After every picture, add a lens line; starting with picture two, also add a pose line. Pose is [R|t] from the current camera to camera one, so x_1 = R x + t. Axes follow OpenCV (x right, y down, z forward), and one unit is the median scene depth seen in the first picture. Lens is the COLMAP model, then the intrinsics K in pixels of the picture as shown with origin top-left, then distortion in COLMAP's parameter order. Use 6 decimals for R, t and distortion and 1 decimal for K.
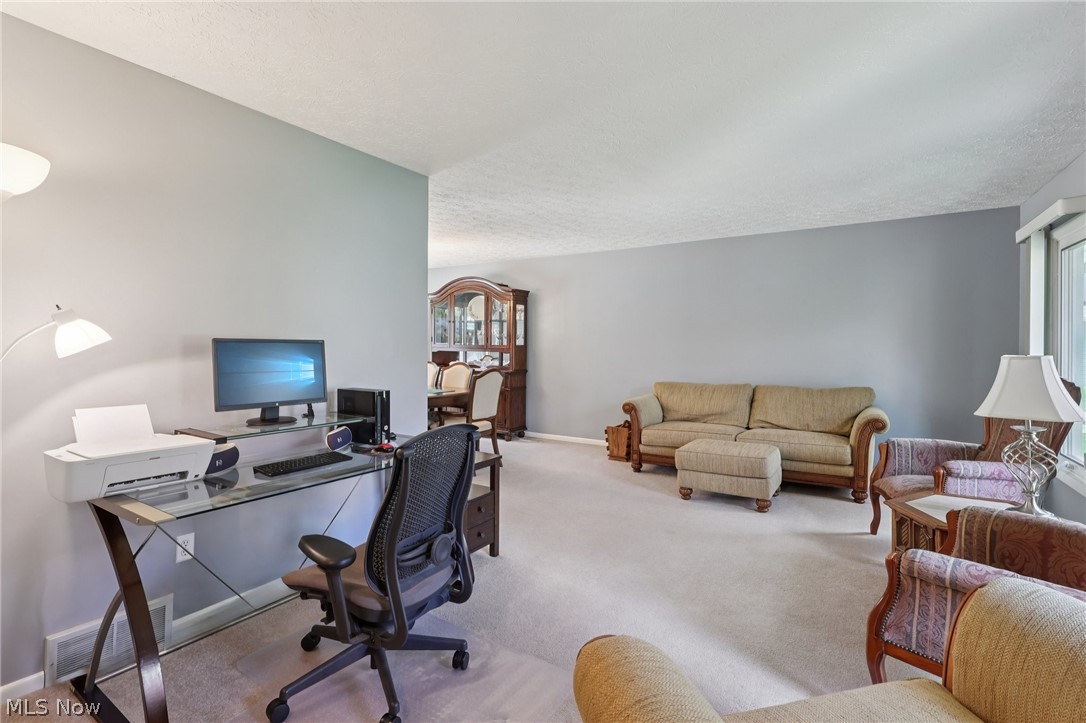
lens RADIAL K [[505.7, 0, 543.6], [0, 505.7, 352.8], [0, 0, 1]] dist [-0.000912, -0.000067]
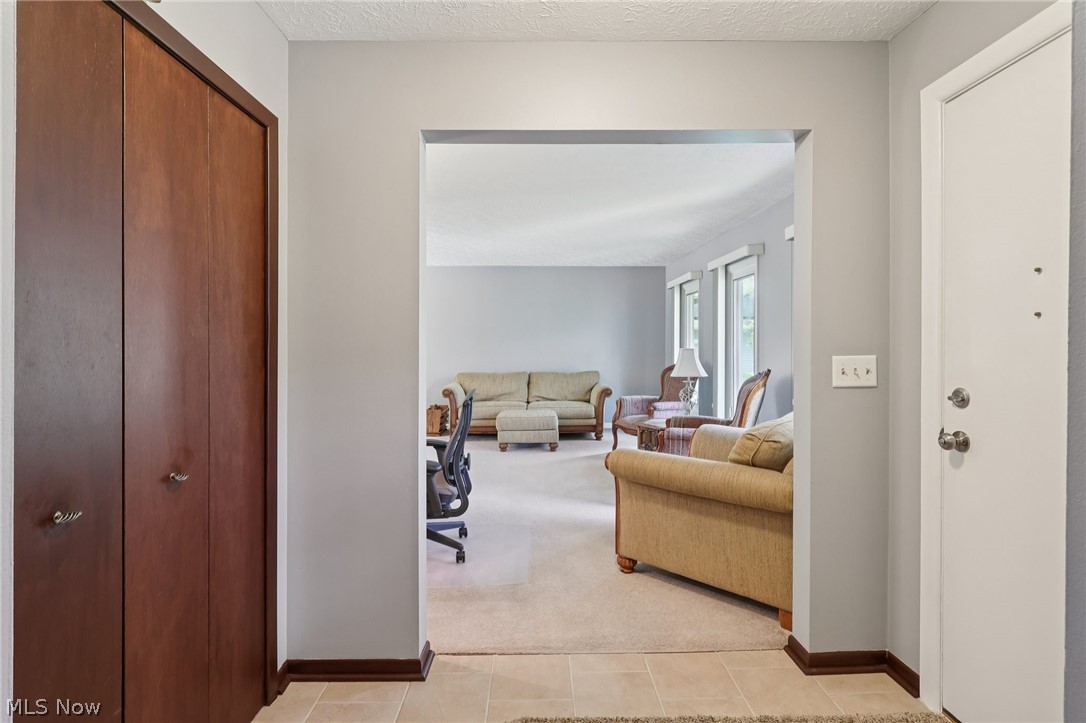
lens RADIAL K [[505.7, 0, 541.1], [0, 505.7, 357.7], [0, 0, 1]] dist [-0.000912, -0.000067]
pose [[0.836045, -0.014451, 0.548471, -0.405736], [0.009193, 0.999882, 0.012332, 0.006593], [-0.548584, -0.005268, 0.836079, -0.253803]]
